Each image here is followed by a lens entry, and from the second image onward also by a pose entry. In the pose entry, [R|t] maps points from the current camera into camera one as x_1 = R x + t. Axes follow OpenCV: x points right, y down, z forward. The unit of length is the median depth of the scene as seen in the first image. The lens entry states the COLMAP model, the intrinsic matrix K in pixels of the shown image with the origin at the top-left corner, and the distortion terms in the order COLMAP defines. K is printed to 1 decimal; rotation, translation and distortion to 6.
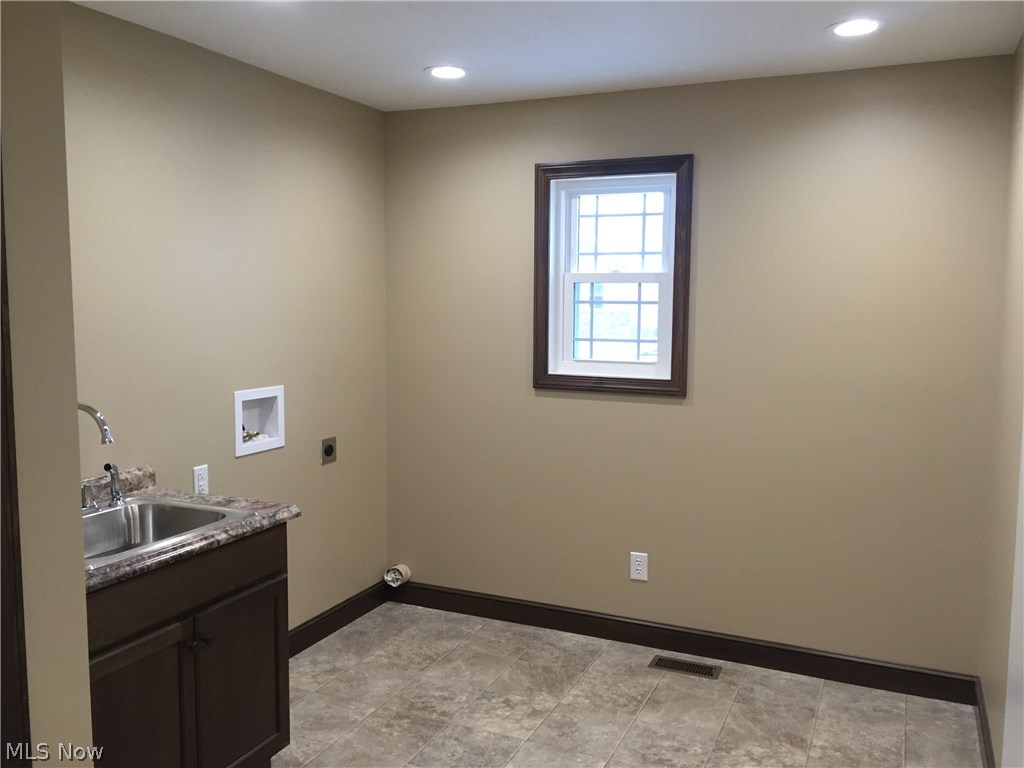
lens RADIAL K [[871.1, 0, 510.4], [0, 871.1, 386.7], [0, 0, 1]] dist [0.079967, -0.099013]
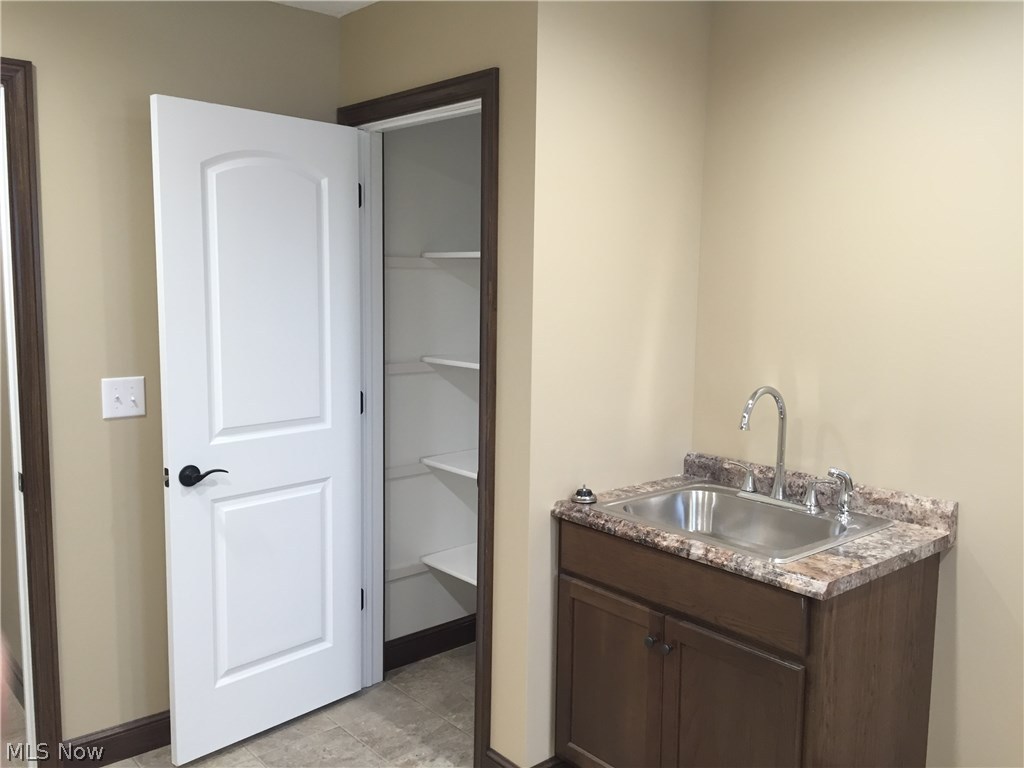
lens RADIAL K [[871.1, 0, 514.7], [0, 871.1, 382.7], [0, 0, 1]] dist [0.079967, -0.099013]
pose [[-0.415182, 0.099911, -0.904235, 0.522552], [-0.109605, 0.981217, 0.158743, -0.113694], [0.903111, 0.165016, -0.396433, 1.162728]]
